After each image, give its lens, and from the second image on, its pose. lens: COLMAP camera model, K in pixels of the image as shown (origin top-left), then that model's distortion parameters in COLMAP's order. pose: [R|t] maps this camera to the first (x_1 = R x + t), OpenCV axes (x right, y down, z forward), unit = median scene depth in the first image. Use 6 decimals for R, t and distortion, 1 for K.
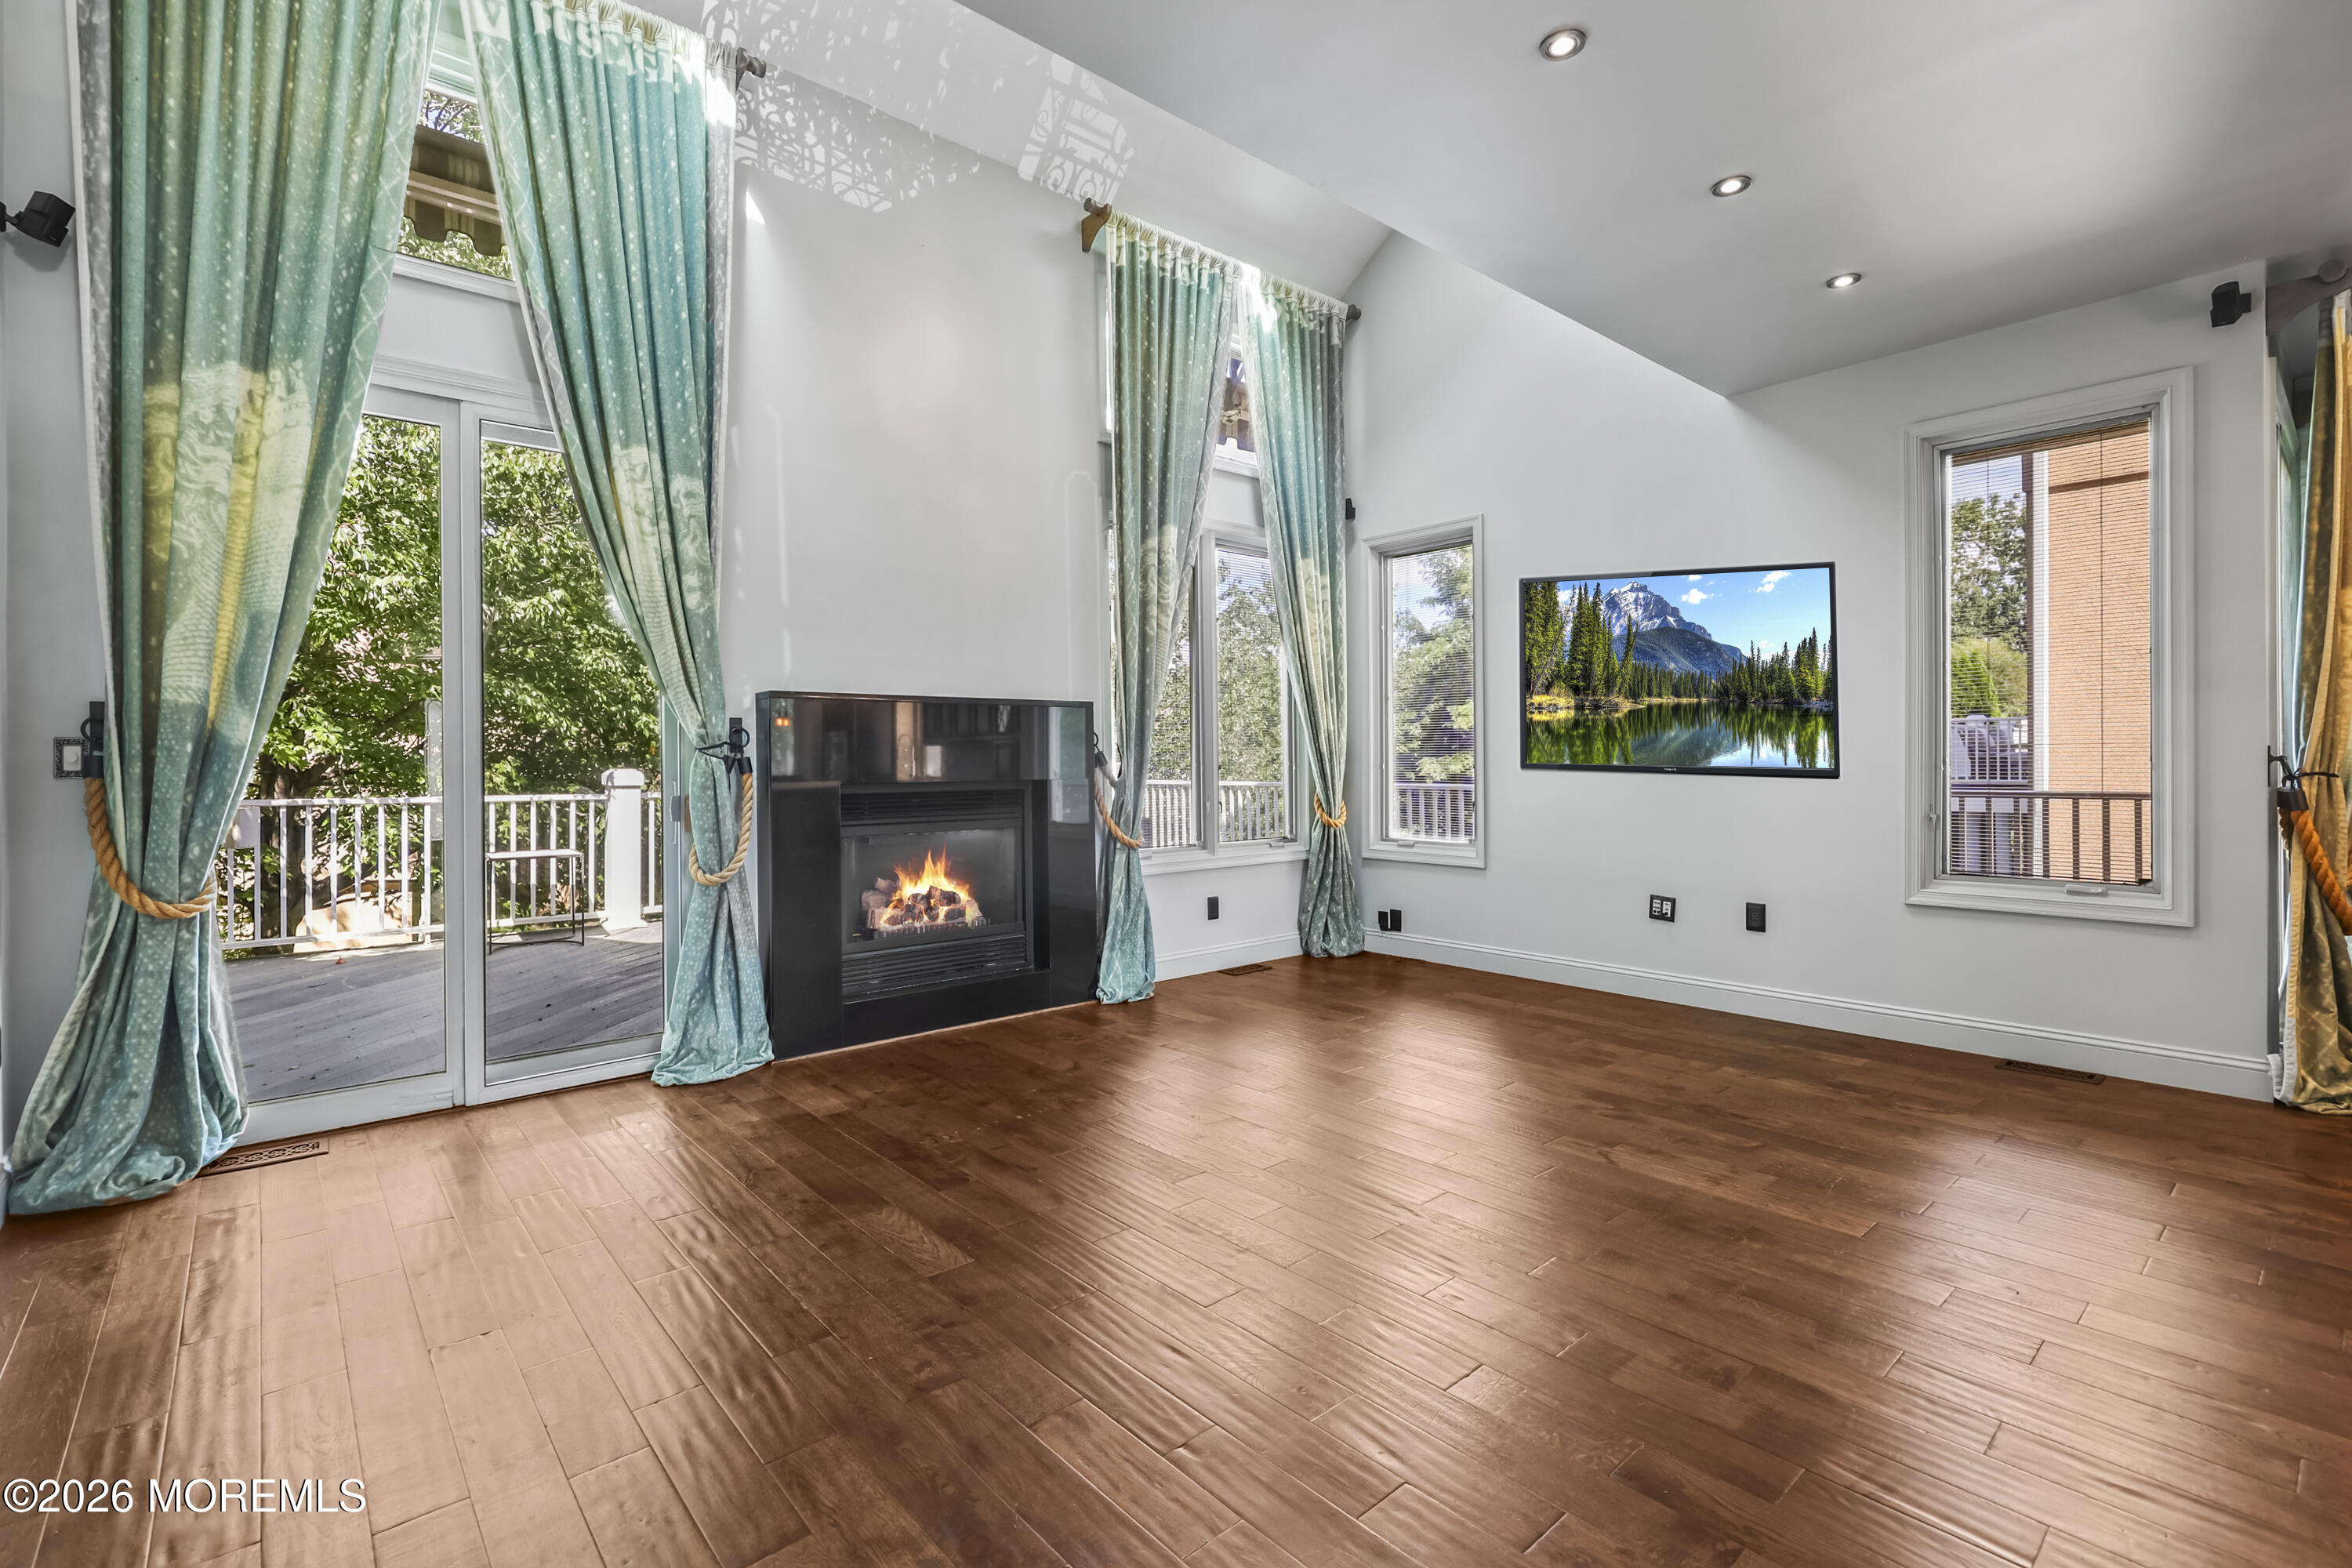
lens RADIAL K [[1049.4, 0, 1167.8], [0, 1049.4, 768.3], [0, 0, 1]] dist [0.001363, 0.000357]
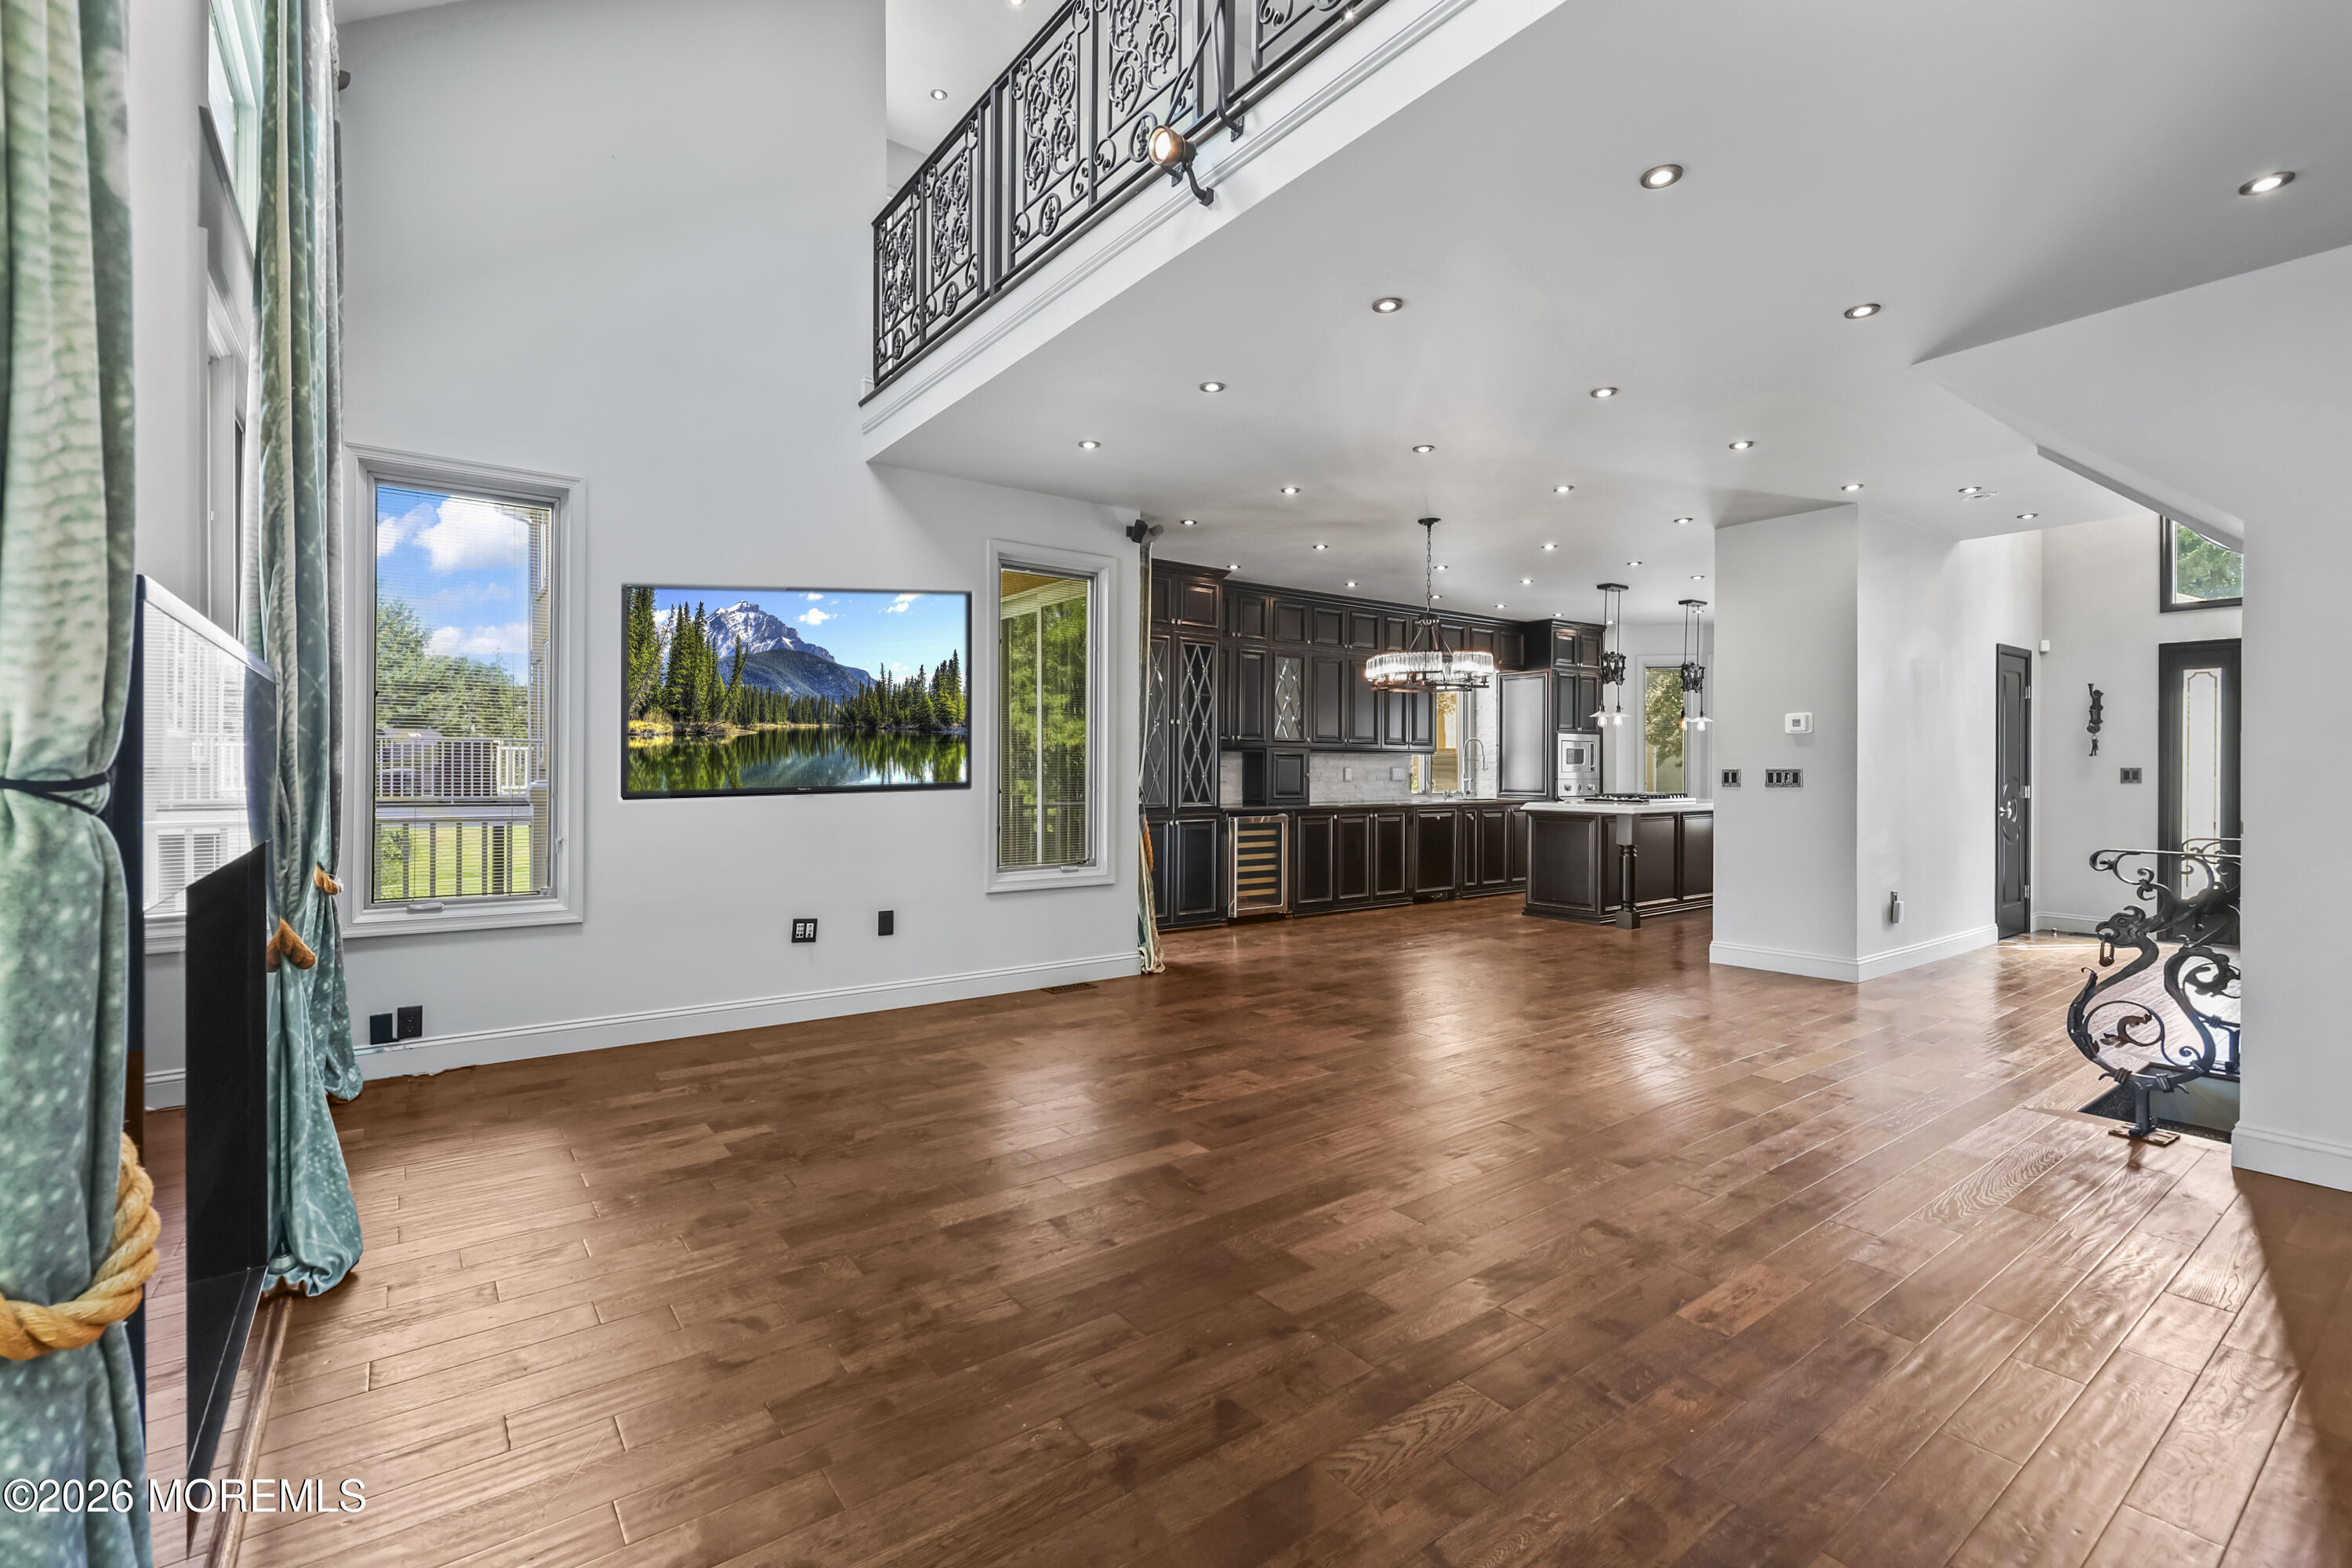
lens RADIAL K [[1027.9, 0, 1179.0], [0, 1027.9, 771.5], [0, 0, 1]] dist [0.019440, 0.000132]
pose [[0.064057, 0.007248, 0.997920, -0.646134], [-0.000281, 0.999974, -0.007245, -0.018398], [-0.997946, 0.000184, 0.064057, 0.720651]]
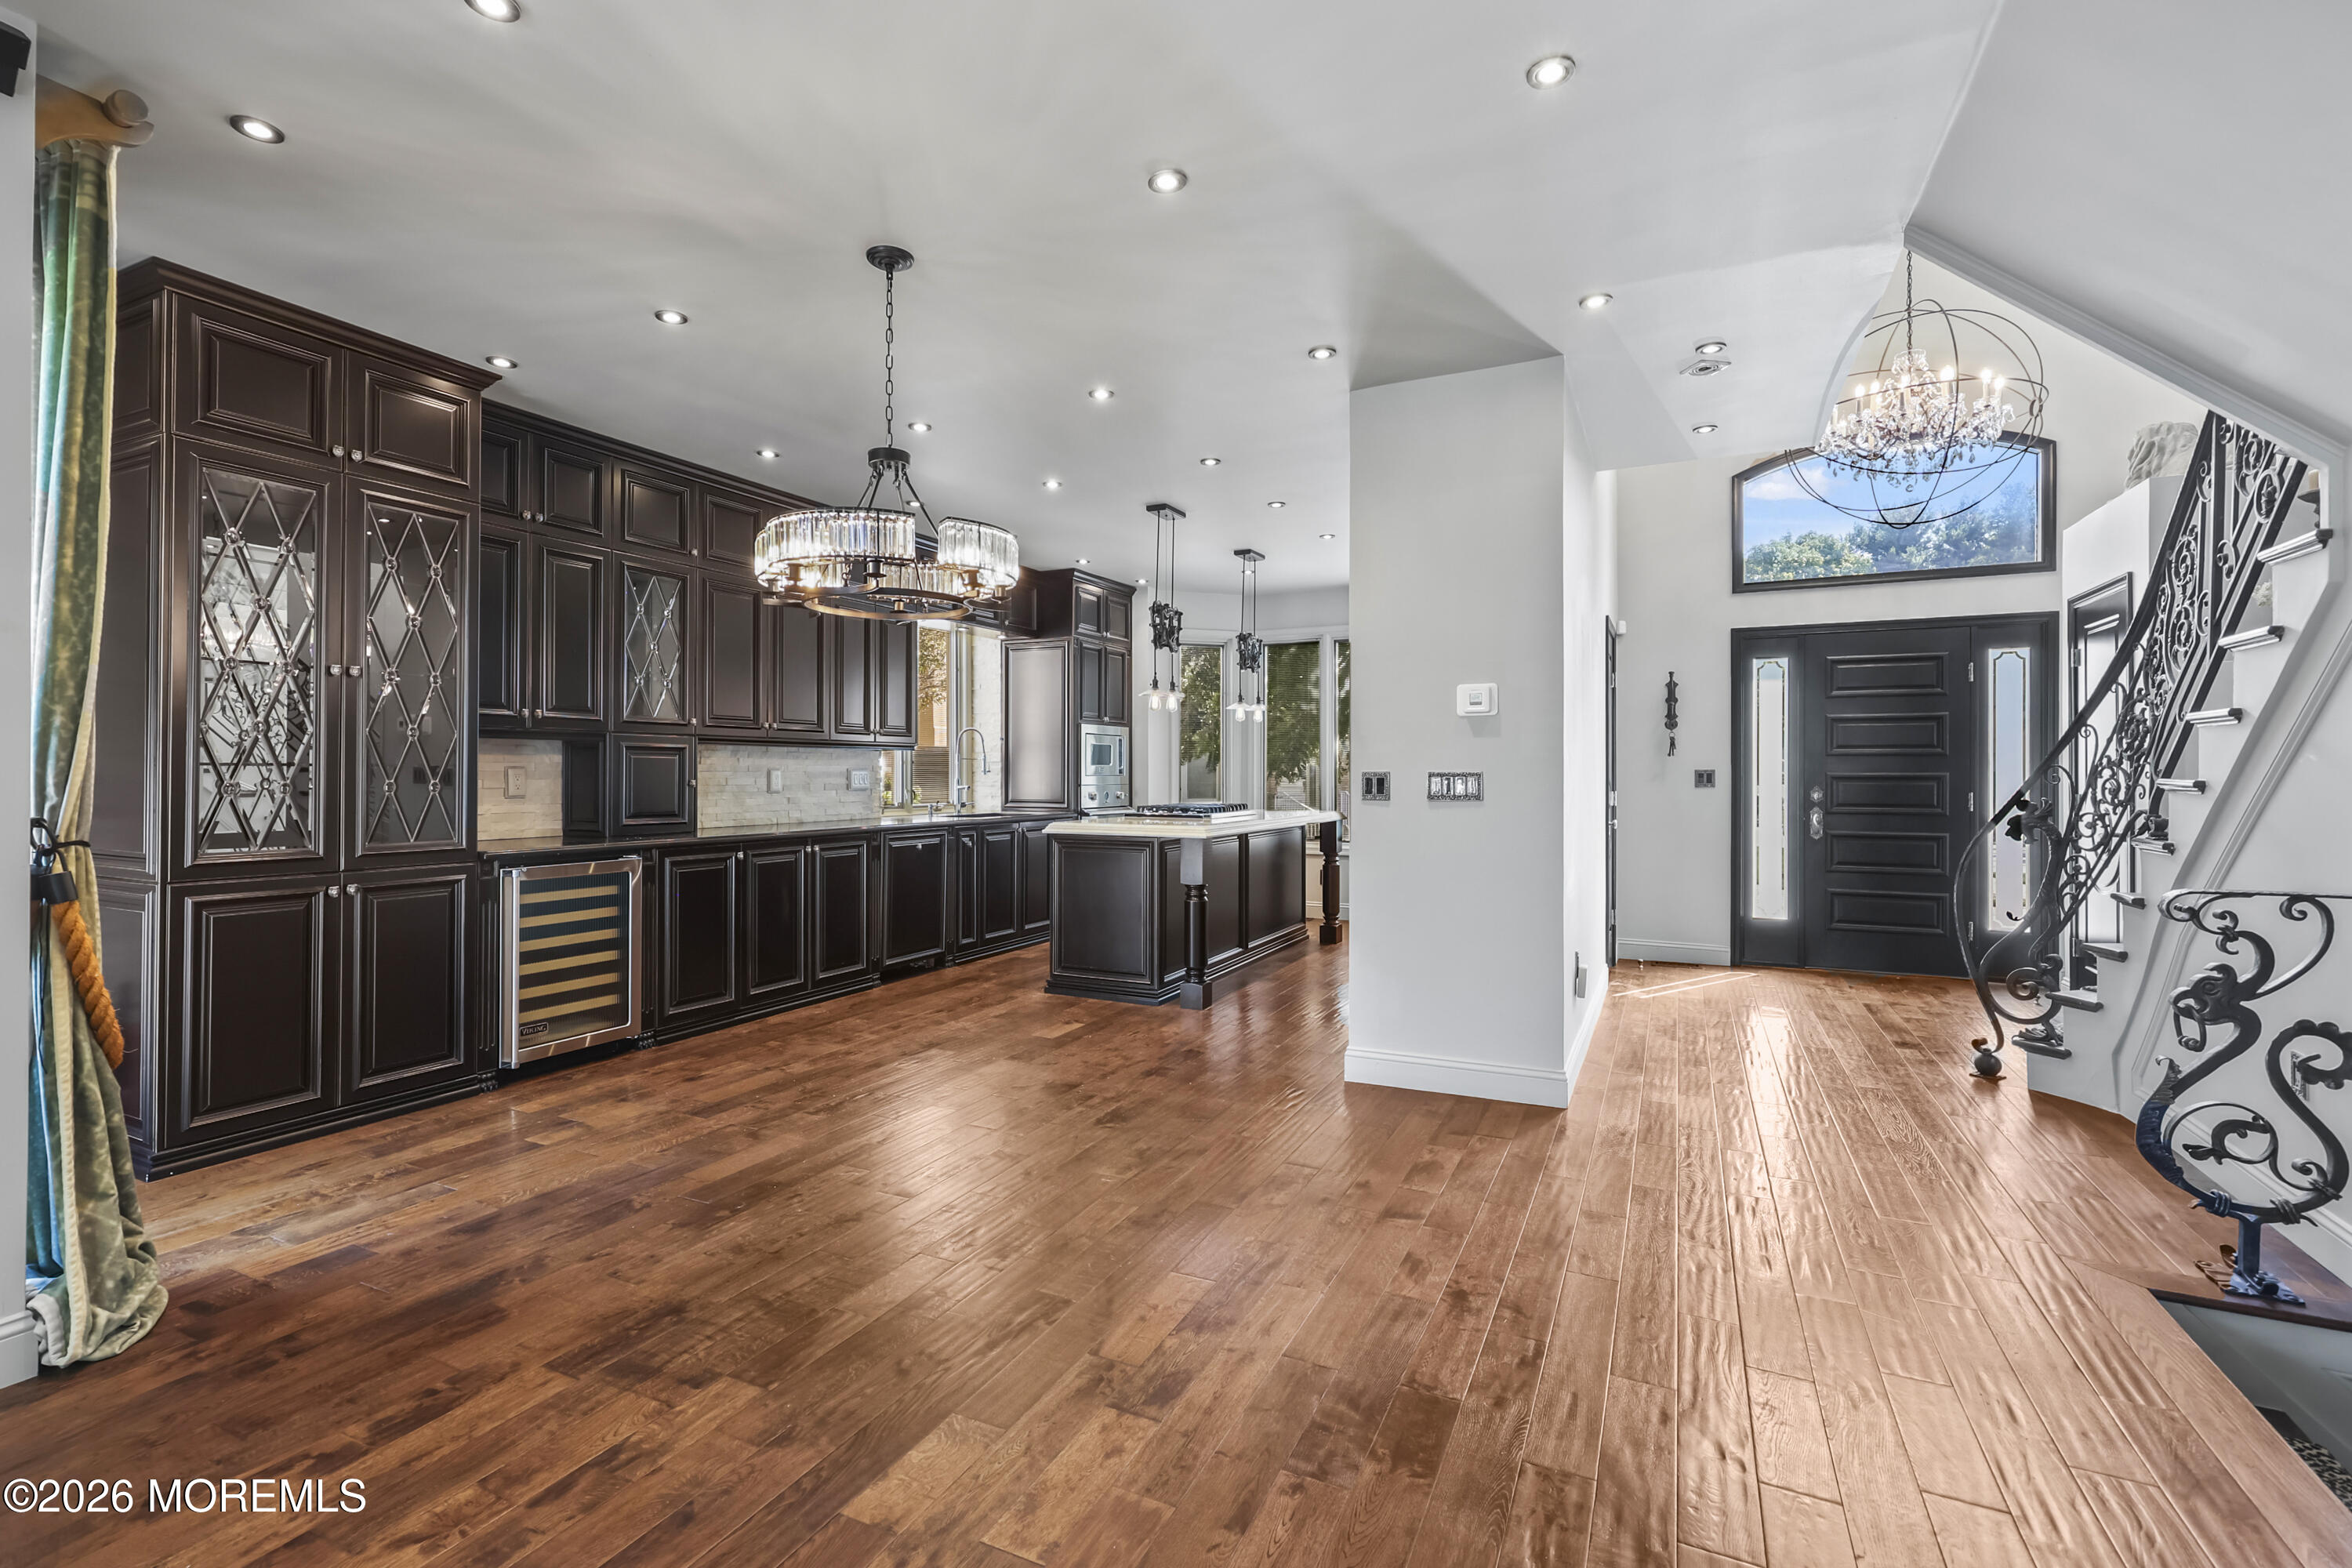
lens RADIAL K [[1049.4, 0, 1167.8], [0, 1049.4, 768.3], [0, 0, 1]] dist [0.001363, 0.000357]
pose [[-0.395990, 0.012299, 0.918173, 0.183370], [0.004881, 0.999924, -0.011289, -0.027579], [-0.918242, 0.000012, -0.396020, 0.554238]]
